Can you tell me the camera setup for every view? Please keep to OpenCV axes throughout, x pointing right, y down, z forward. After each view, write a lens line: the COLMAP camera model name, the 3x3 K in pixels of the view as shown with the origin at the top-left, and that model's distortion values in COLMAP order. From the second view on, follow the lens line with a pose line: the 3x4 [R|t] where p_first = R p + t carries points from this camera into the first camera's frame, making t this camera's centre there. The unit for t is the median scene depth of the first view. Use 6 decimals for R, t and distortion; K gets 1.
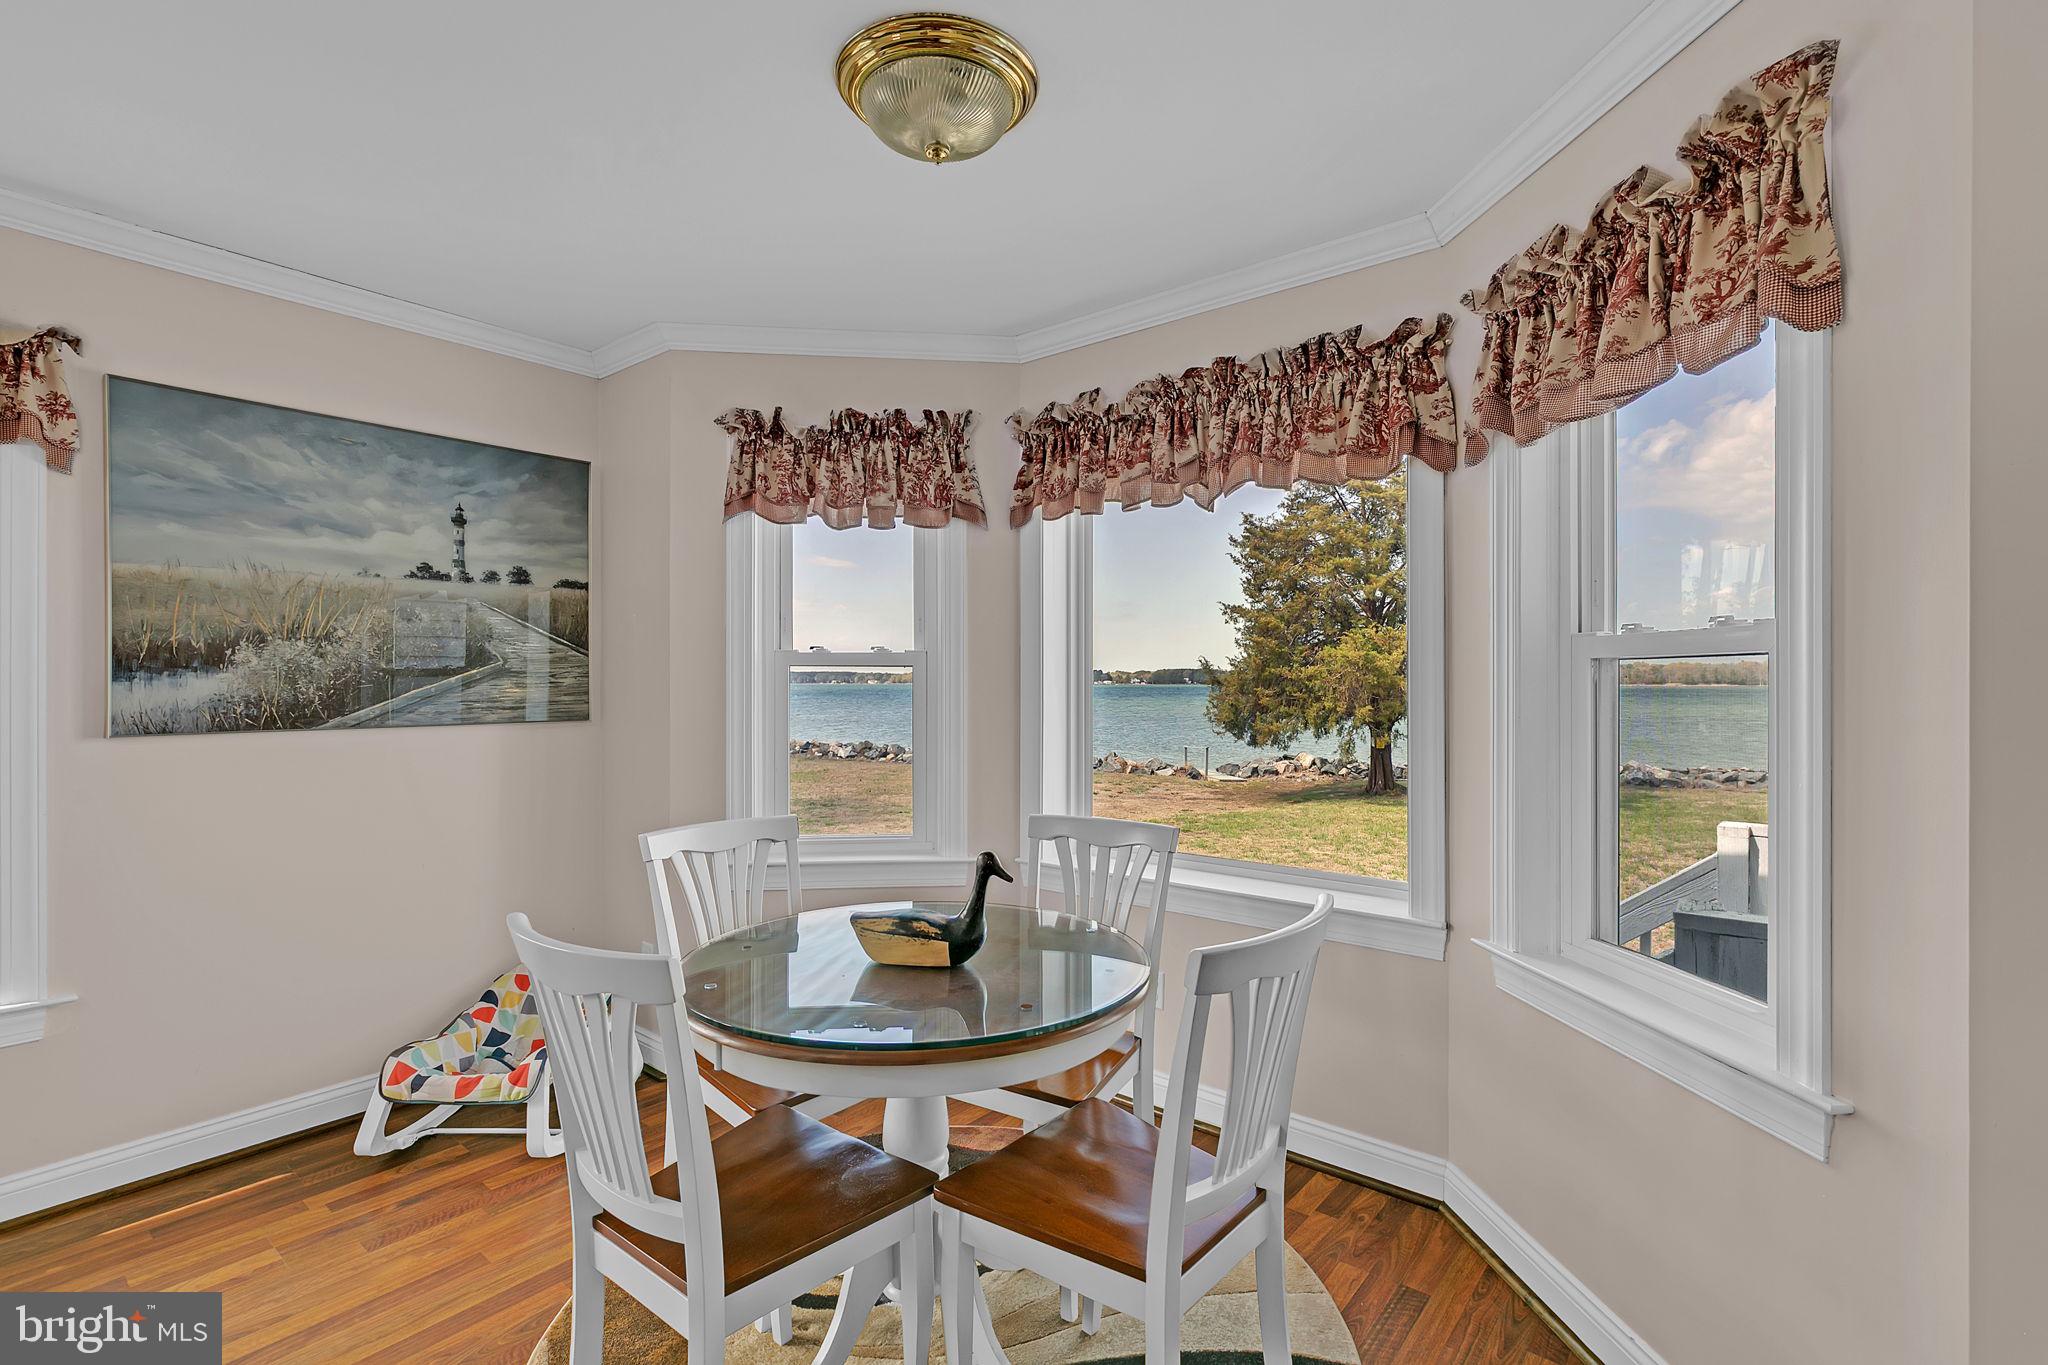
lens RADIAL K [[931.3, 0, 1024.0], [0, 931.3, 682.5], [0, 0, 1]] dist [0.001970, -0.000717]
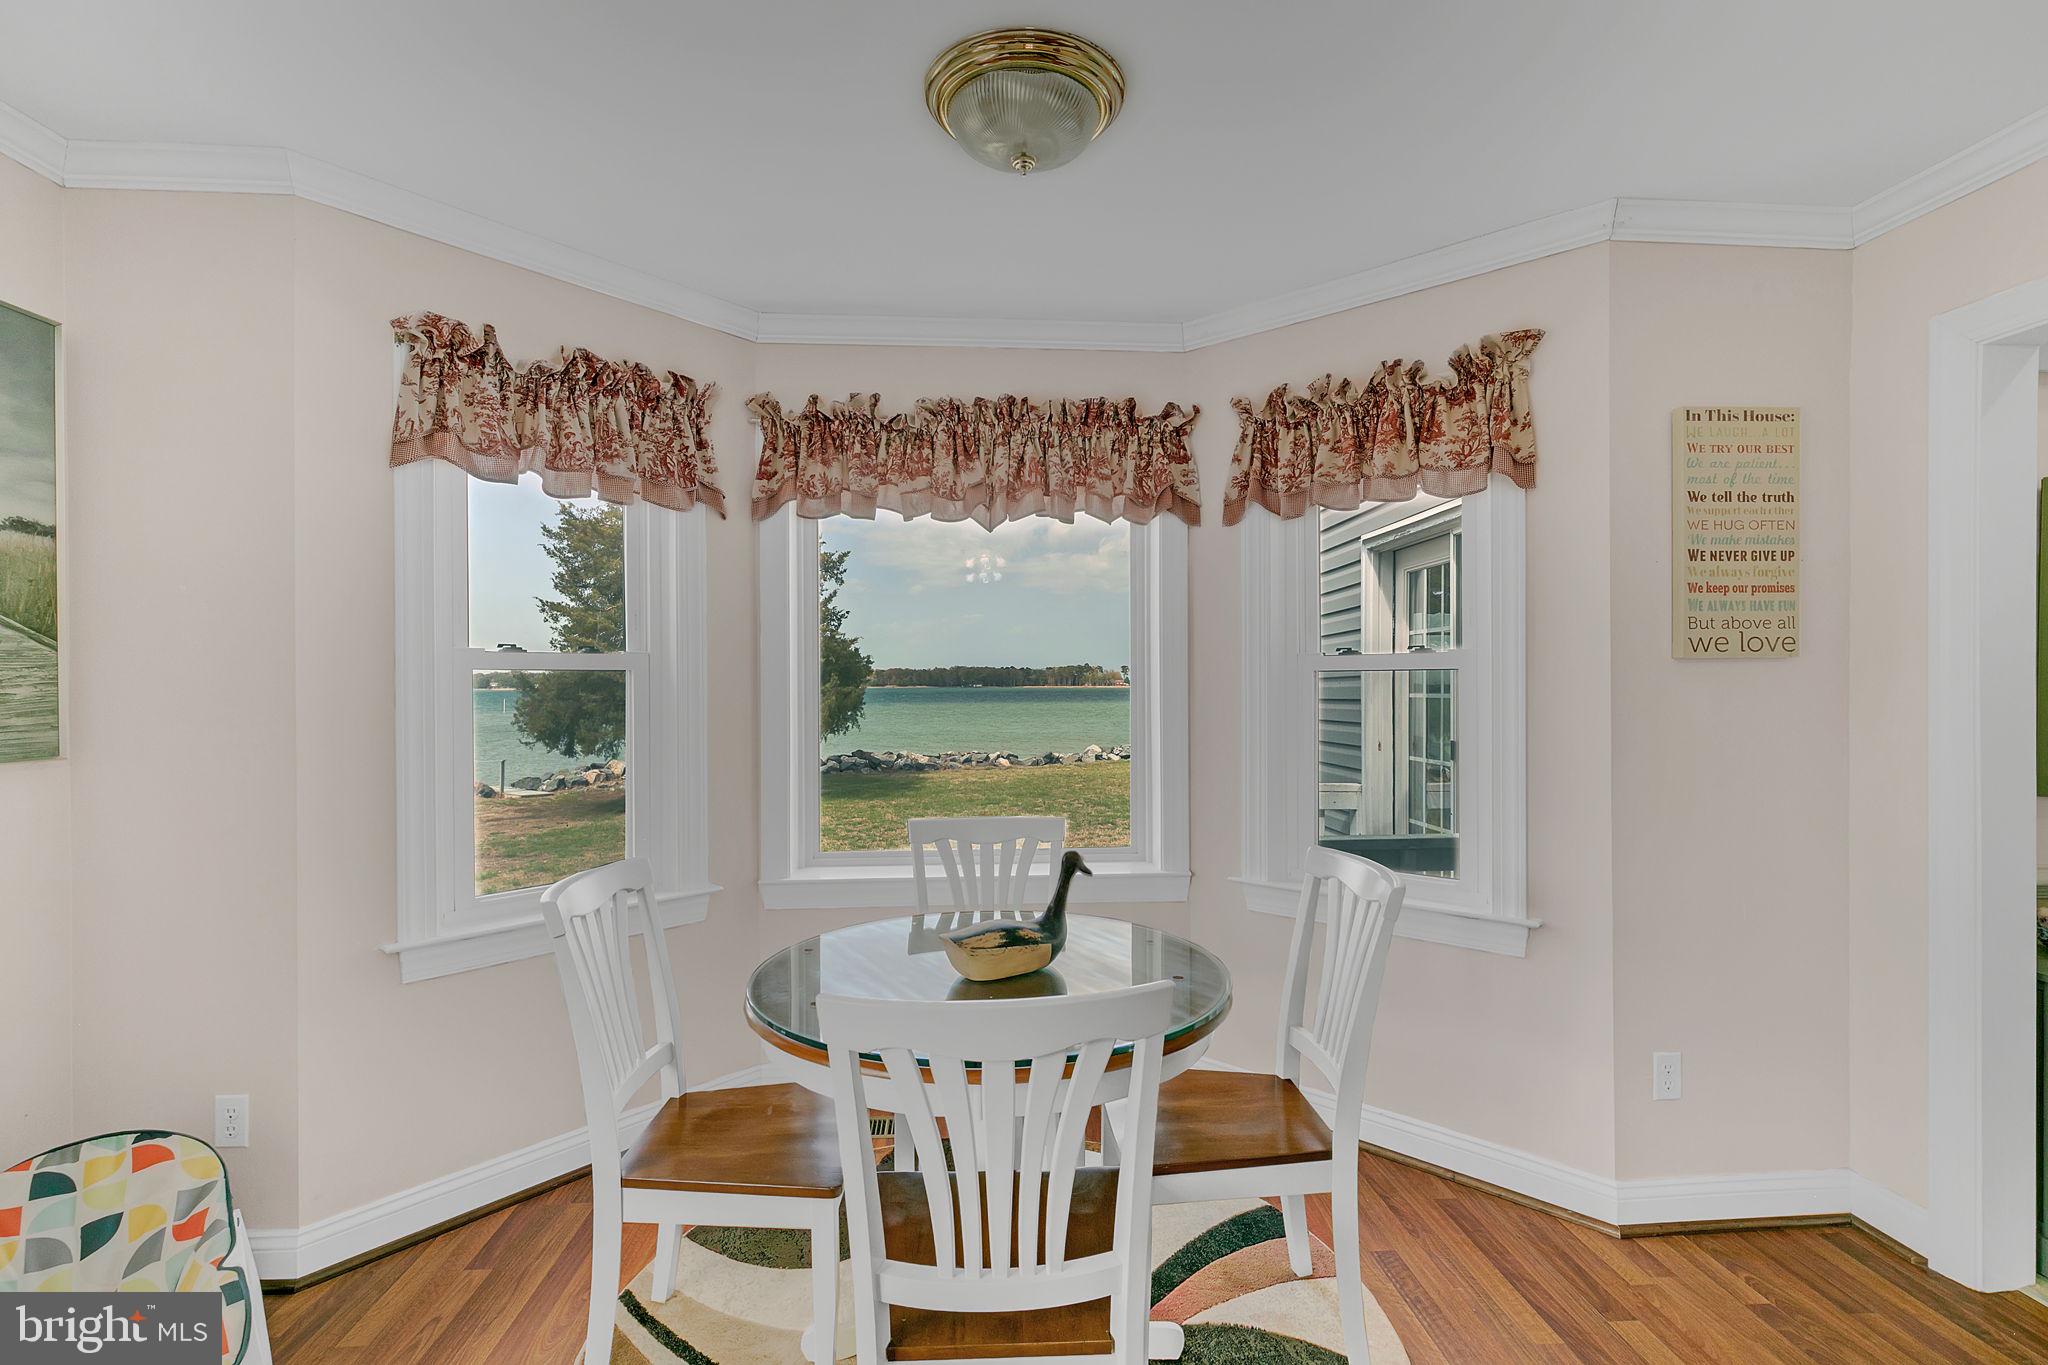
lens RADIAL K [[930.2, 0, 1024.0], [0, 930.2, 682.5], [0, 0, 1]] dist [0.004752, 0.000288]
pose [[0.729094, -0.002597, 0.684408, -0.479993], [0.005157, 0.999985, -0.001700, -0.003670], [-0.684394, 0.004769, 0.729097, 0.162058]]
